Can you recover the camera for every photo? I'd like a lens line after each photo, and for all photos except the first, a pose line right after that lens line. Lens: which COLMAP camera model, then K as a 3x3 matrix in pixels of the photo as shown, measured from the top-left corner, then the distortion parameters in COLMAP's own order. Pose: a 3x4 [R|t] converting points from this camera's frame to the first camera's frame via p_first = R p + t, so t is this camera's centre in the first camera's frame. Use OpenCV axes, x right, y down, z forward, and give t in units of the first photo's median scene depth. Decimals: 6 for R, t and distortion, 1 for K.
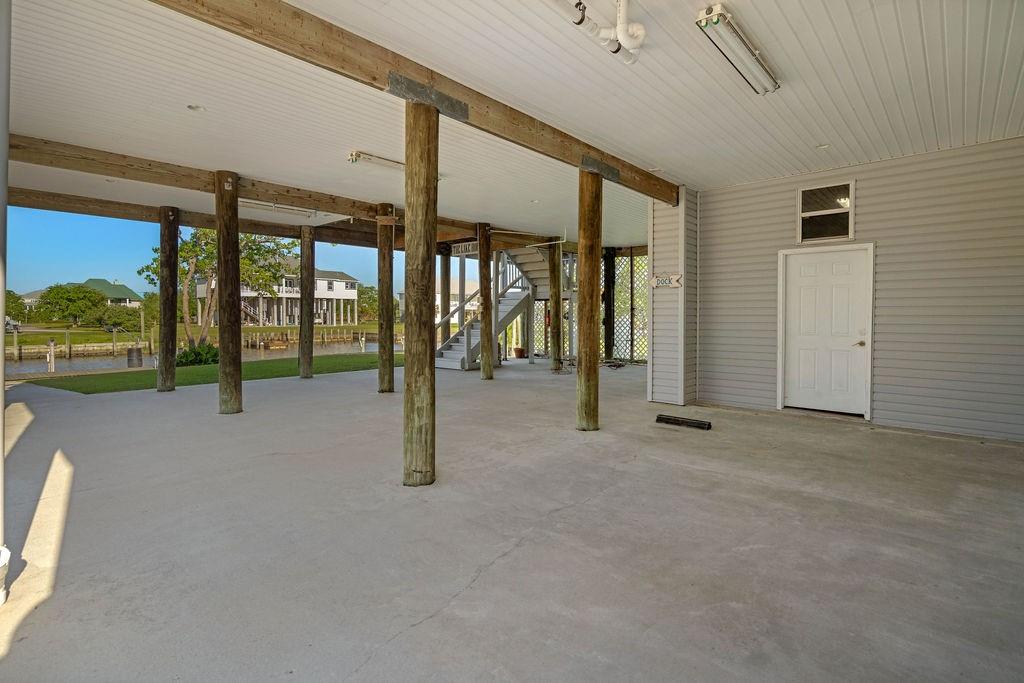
lens RADIAL K [[502.6, 0, 514.2], [0, 502.6, 328.8], [0, 0, 1]] dist [0.000632, 0.000012]
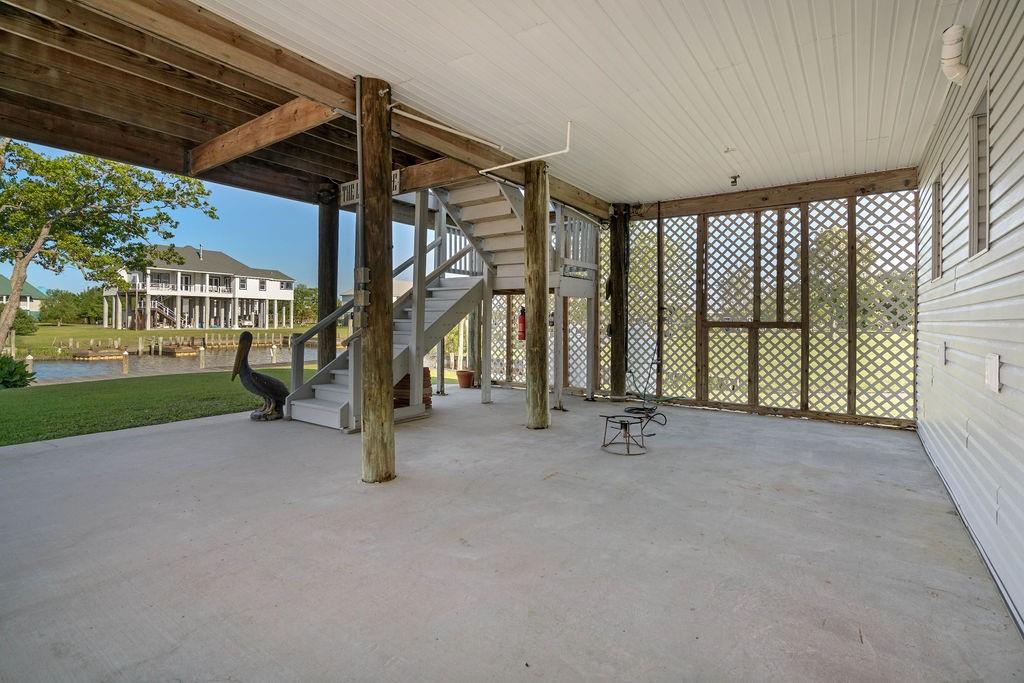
lens RADIAL K [[475.7, 0, 509.1], [0, 475.7, 321.6], [0, 0, 1]] dist [-0.000215, -0.000024]
pose [[0.995321, 0.008977, 0.096206, 0.007382], [-0.006808, 0.999716, -0.022854, -0.010519], [-0.096384, 0.022092, 0.995099, 0.452920]]
